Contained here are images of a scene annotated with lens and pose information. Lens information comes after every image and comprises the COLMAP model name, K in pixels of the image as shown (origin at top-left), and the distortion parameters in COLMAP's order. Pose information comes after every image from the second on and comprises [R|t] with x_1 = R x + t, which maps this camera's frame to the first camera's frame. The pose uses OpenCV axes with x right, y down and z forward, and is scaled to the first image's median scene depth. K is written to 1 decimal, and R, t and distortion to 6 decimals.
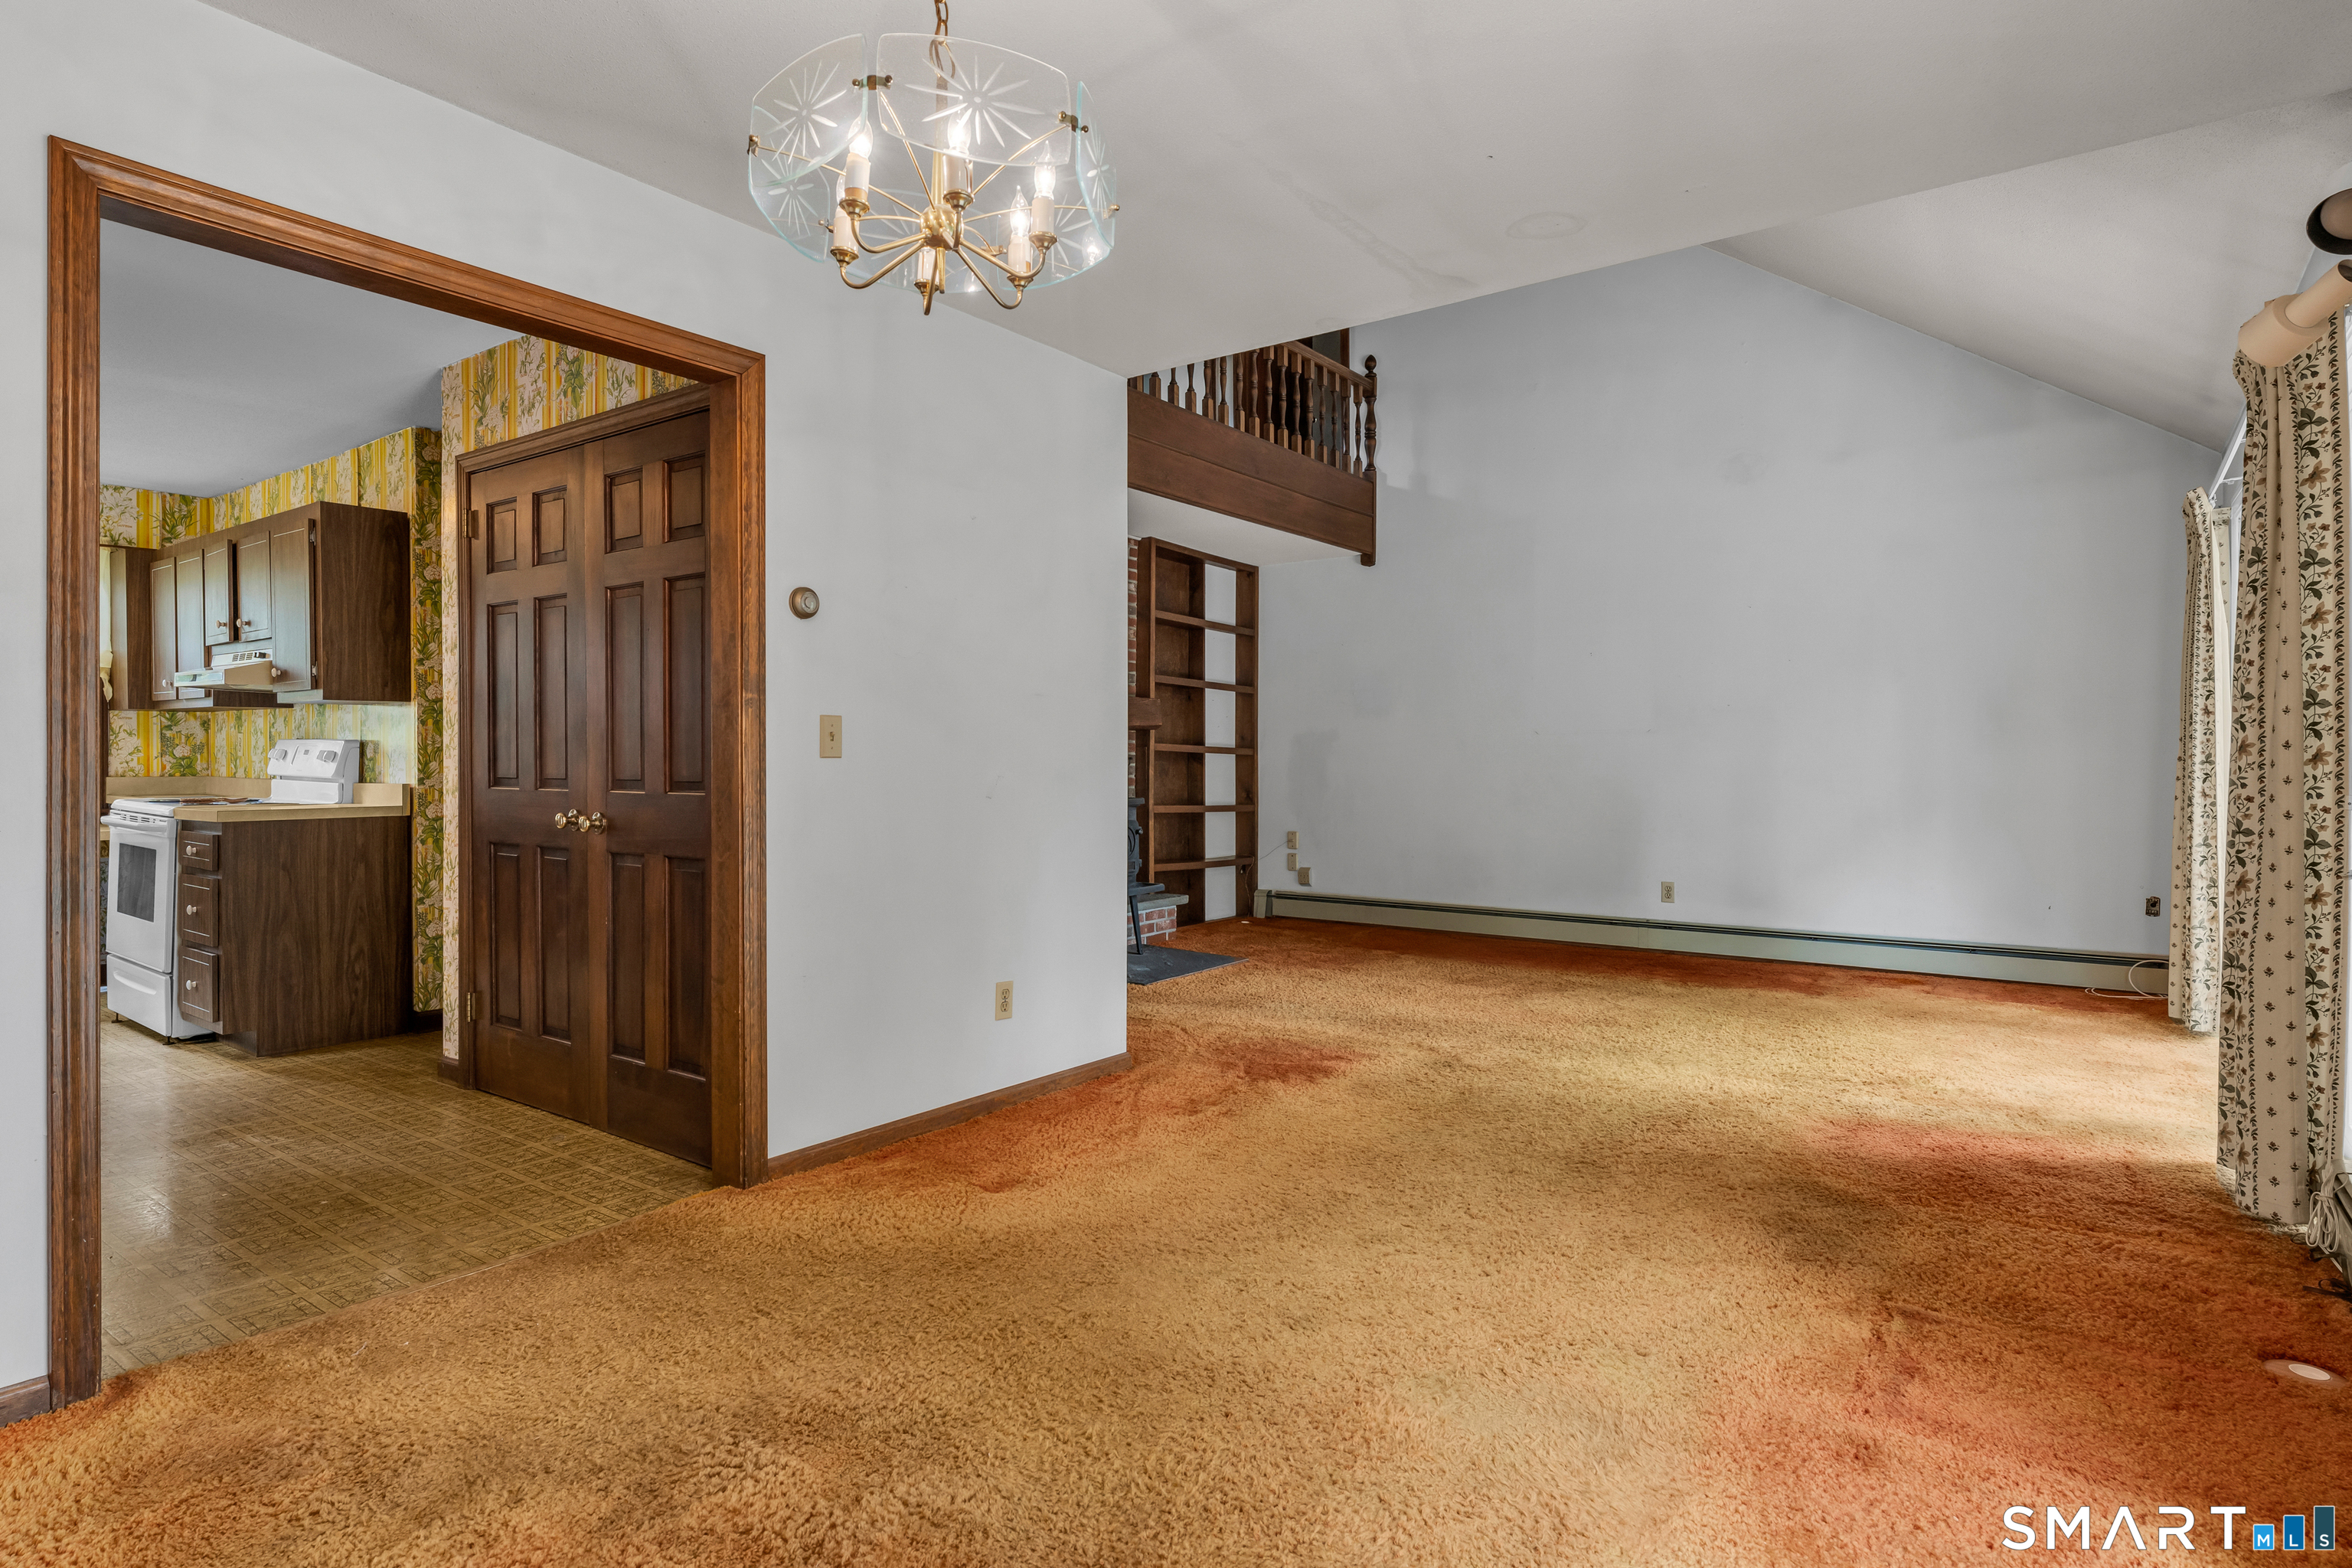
lens RADIAL K [[1236.4, 0, 1181.0], [0, 1236.4, 760.9], [0, 0, 1]] dist [0.000748, -0.000657]
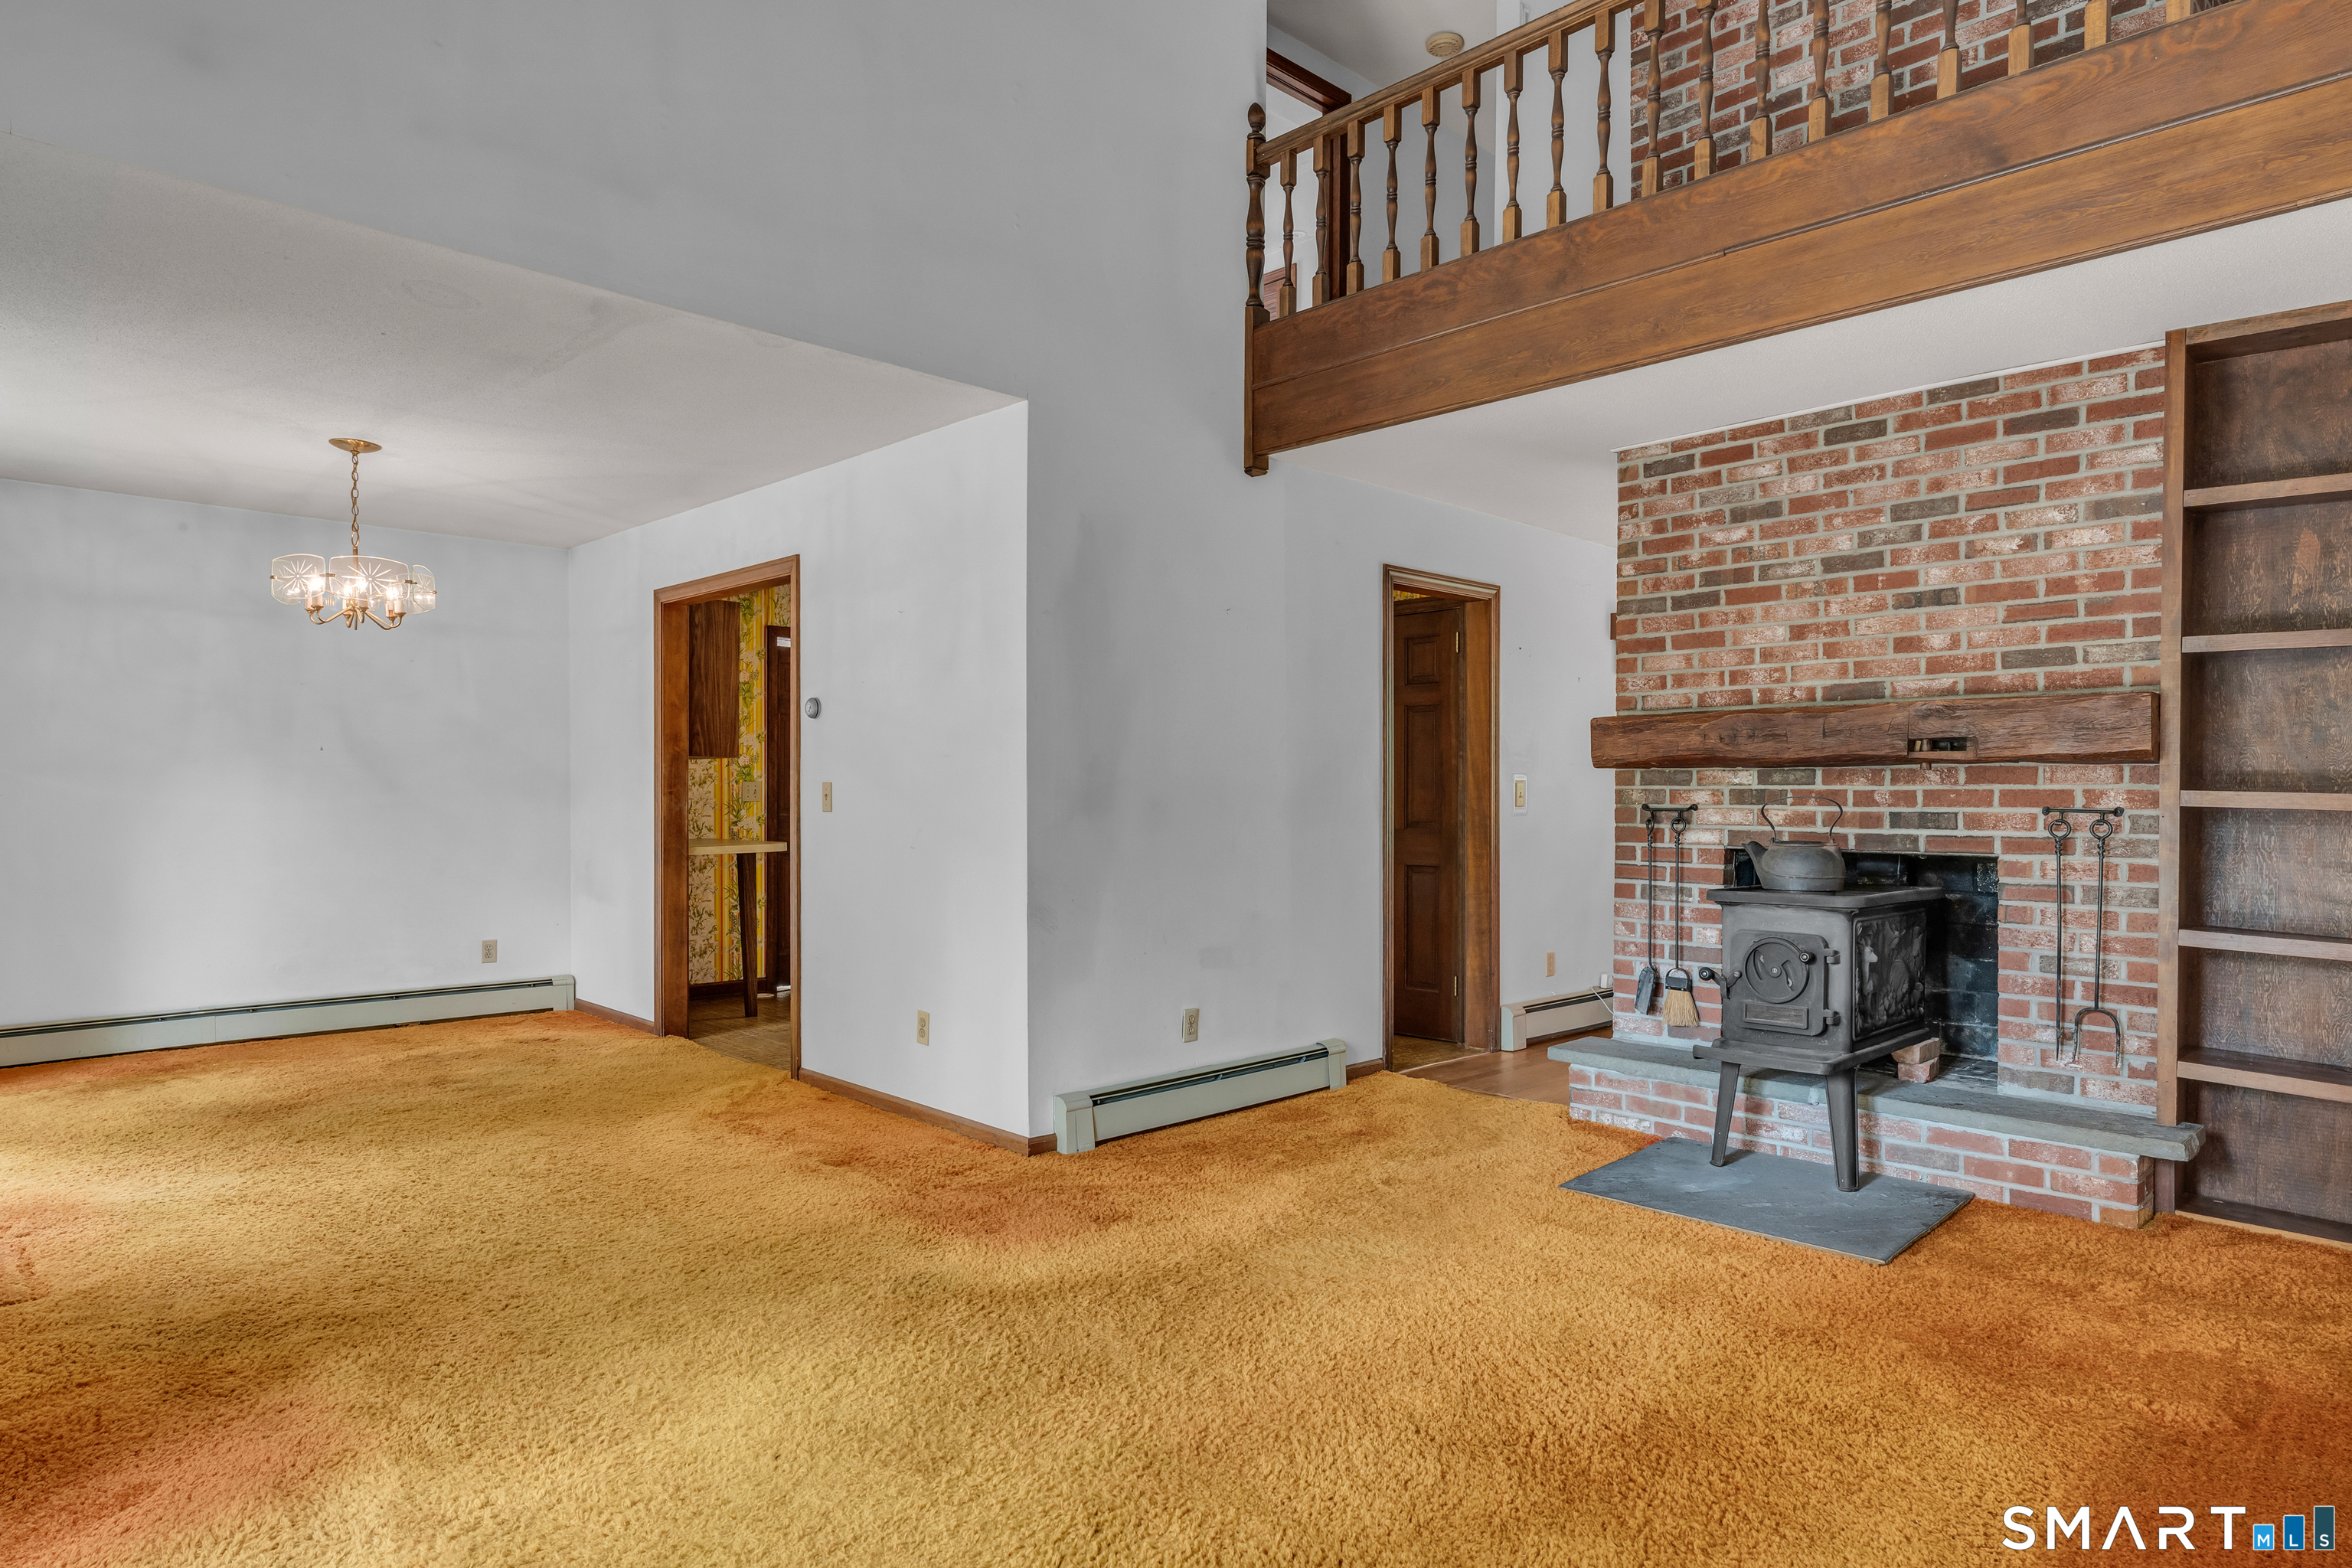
lens RADIAL K [[1353.1, 0, 1159.7], [0, 1353.1, 809.0], [0, 0, 1]] dist [-0.001055, 0.000936]
pose [[-0.175314, 0.011772, -0.984442, 1.630328], [-0.005125, 0.999904, 0.012869, -0.037692], [0.984499, 0.007302, -0.175237, 2.241556]]
